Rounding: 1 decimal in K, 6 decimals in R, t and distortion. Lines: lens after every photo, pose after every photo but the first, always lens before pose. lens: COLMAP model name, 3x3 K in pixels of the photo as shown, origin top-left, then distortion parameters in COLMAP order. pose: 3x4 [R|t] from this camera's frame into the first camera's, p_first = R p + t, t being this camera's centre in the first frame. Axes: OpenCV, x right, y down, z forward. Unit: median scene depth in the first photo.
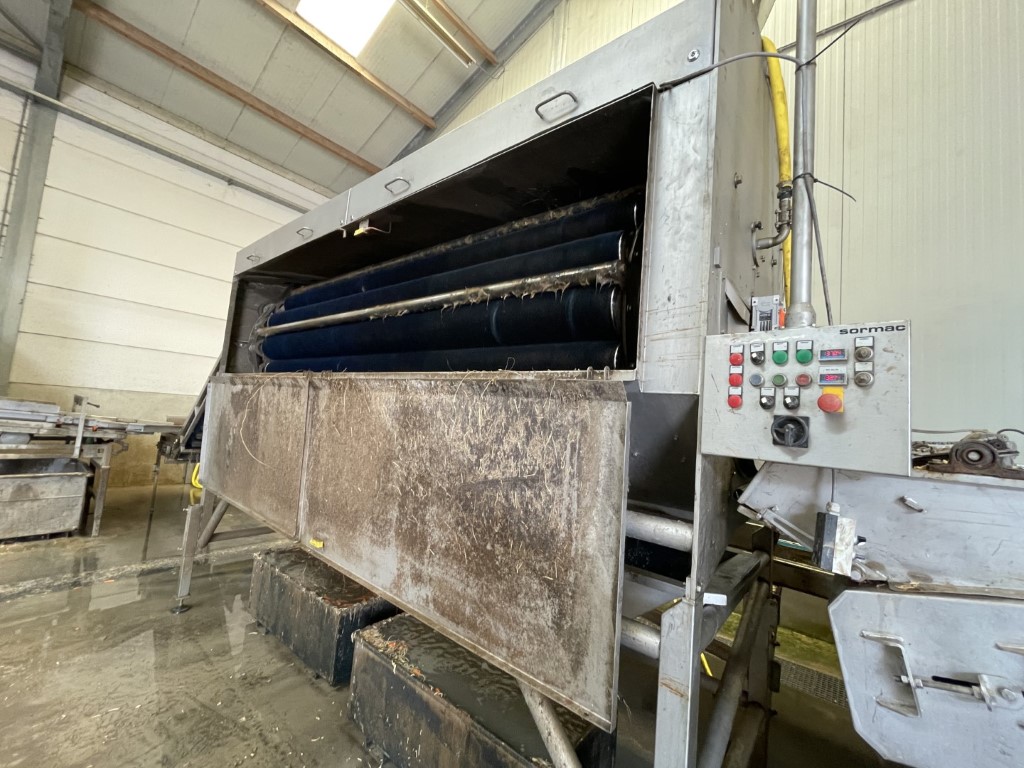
lens RADIAL K [[413.5, 0, 508.9], [0, 413.5, 384.1], [0, 0, 1]] dist [-0.001966, 0.000064]
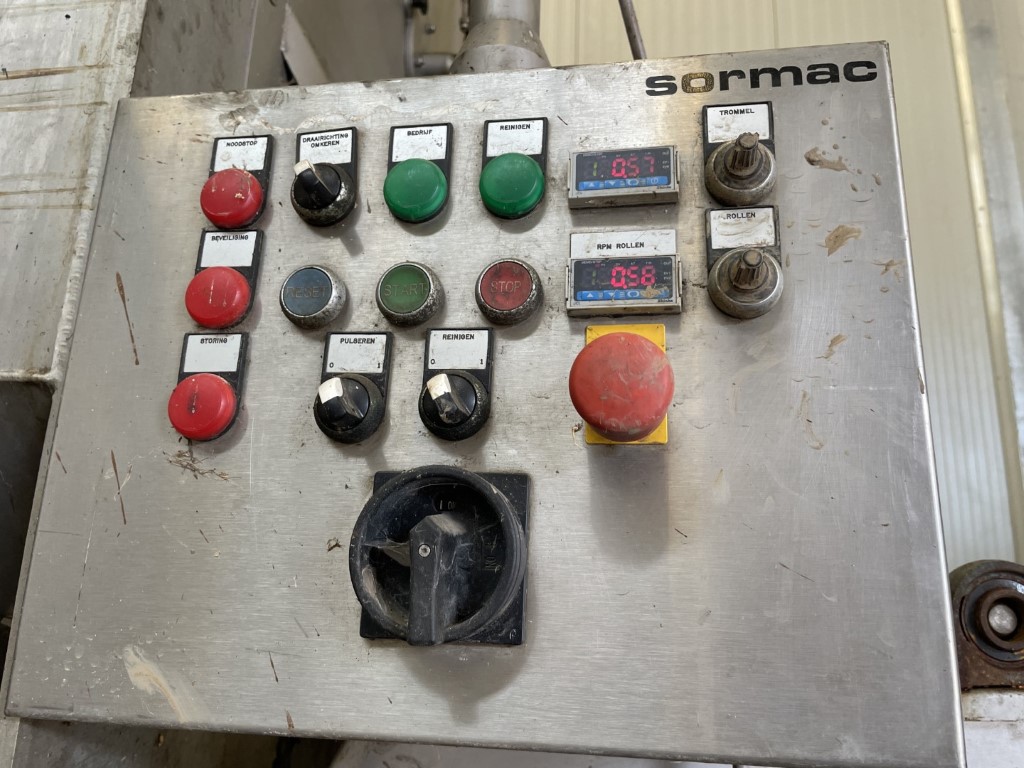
lens RADIAL K [[772.7, 0, 519.2], [0, 772.7, 380.8], [0, 0, 1]] dist [0.098142, -0.135552]
pose [[0.813451, 0.097364, 0.573426, 0.307063], [-0.012172, 0.988523, -0.150578, 0.054216], [-0.581506, 0.115508, 0.805300, 0.424198]]
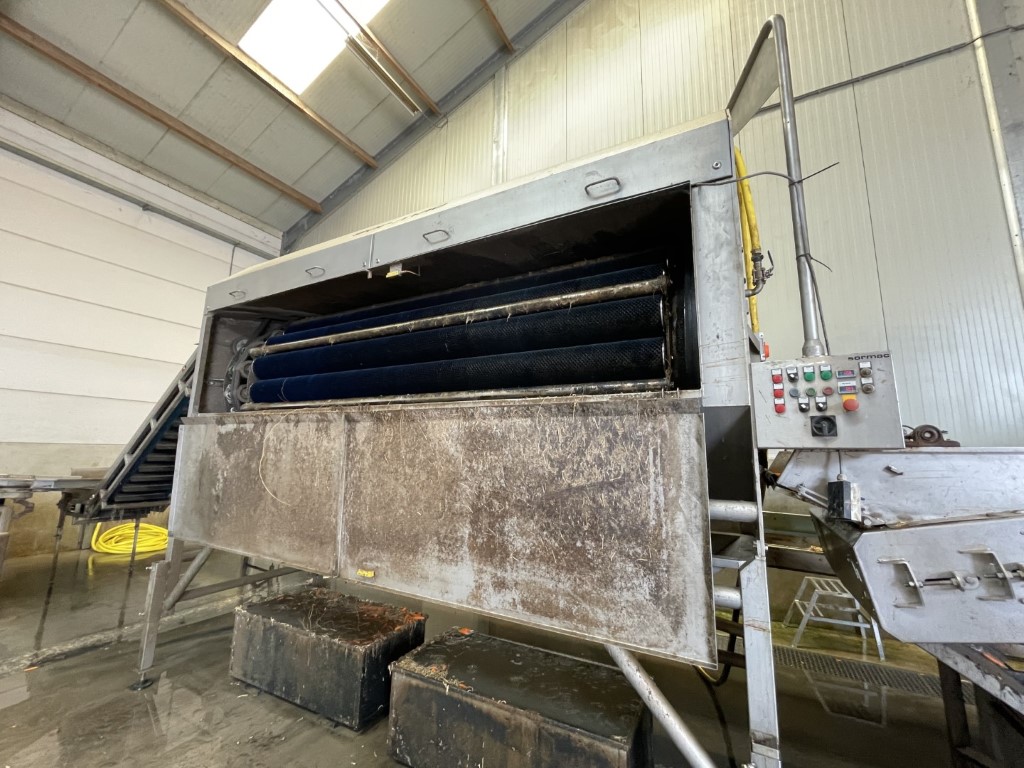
lens RADIAL K [[413.2, 0, 512.0], [0, 413.2, 384.0], [0, 0, 1]] dist [-0.000827, -0.000403]
pose [[0.979537, -0.030712, 0.198906, -0.425391], [0.045311, 0.996569, -0.069268, 0.009613], [-0.196096, 0.076863, 0.977568, -0.143368]]
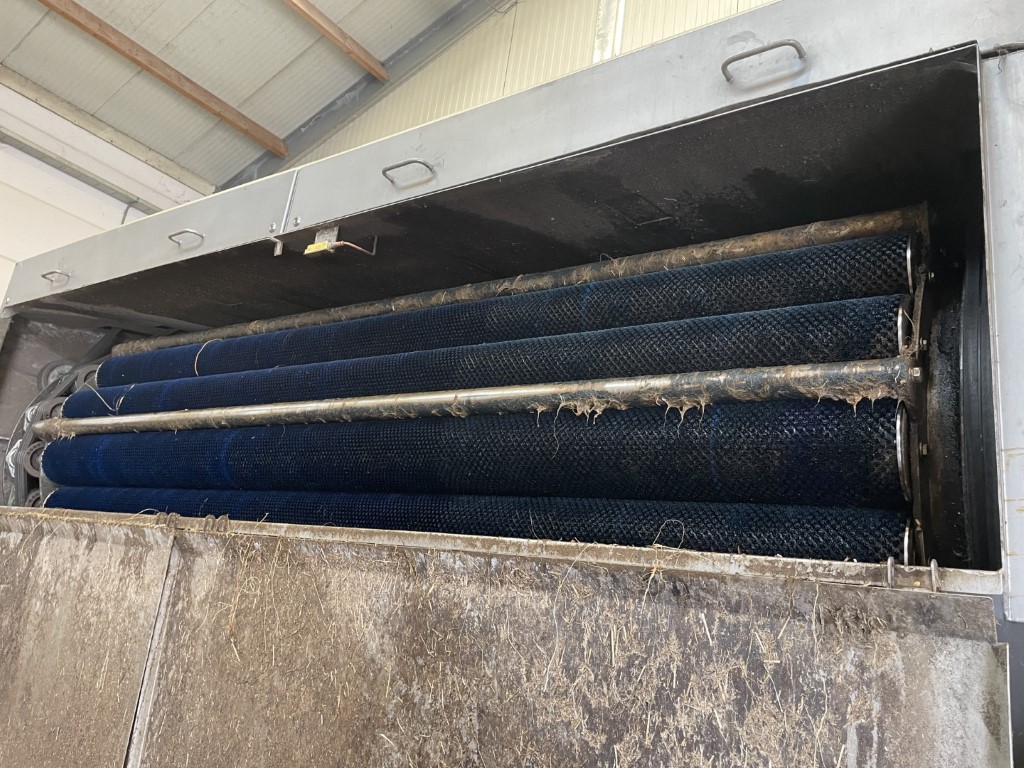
lens RADIAL K [[772.7, 0, 519.2], [0, 772.7, 380.8], [0, 0, 1]] dist [0.098142, -0.135552]
pose [[0.995547, 0.065745, 0.067549, -0.249567], [-0.050830, 0.977928, -0.202666, -0.029238], [-0.079383, 0.198330, 0.976915, 0.084279]]
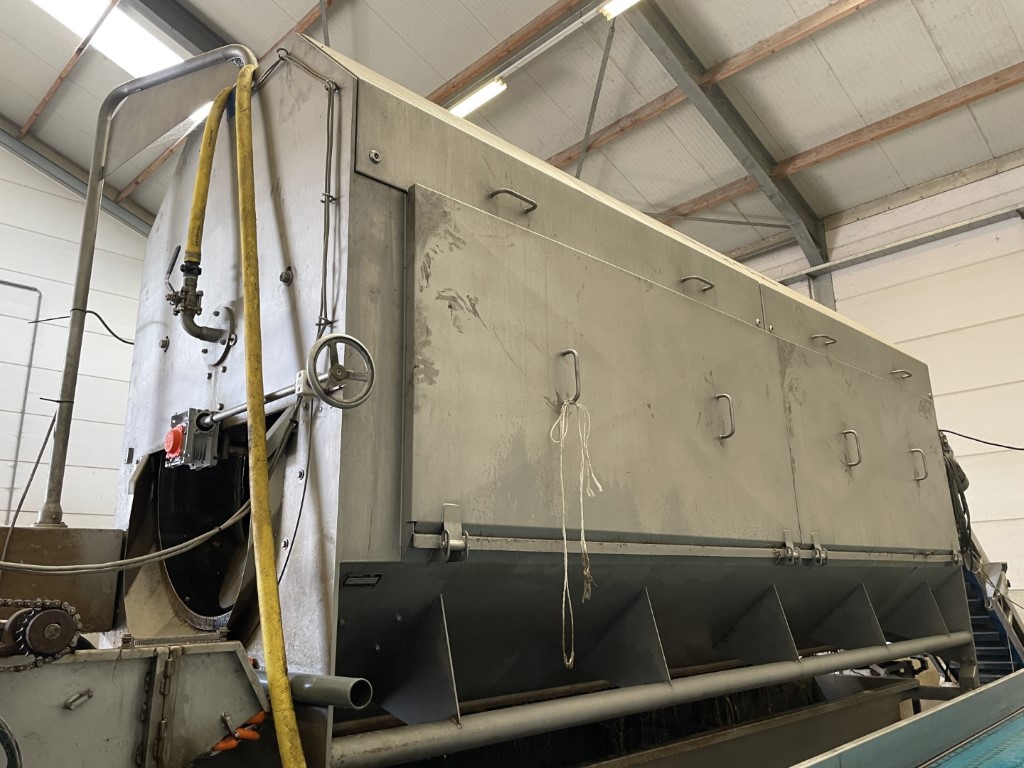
lens RADIAL K [[772.7, 0, 519.2], [0, 772.7, 380.8], [0, 0, 1]] dist [0.098142, -0.135552]
pose [[-0.090680, -0.335633, -0.937618, 2.107660], [0.096444, 0.934112, -0.343706, 0.310629], [0.991199, -0.121595, -0.052336, 1.800389]]
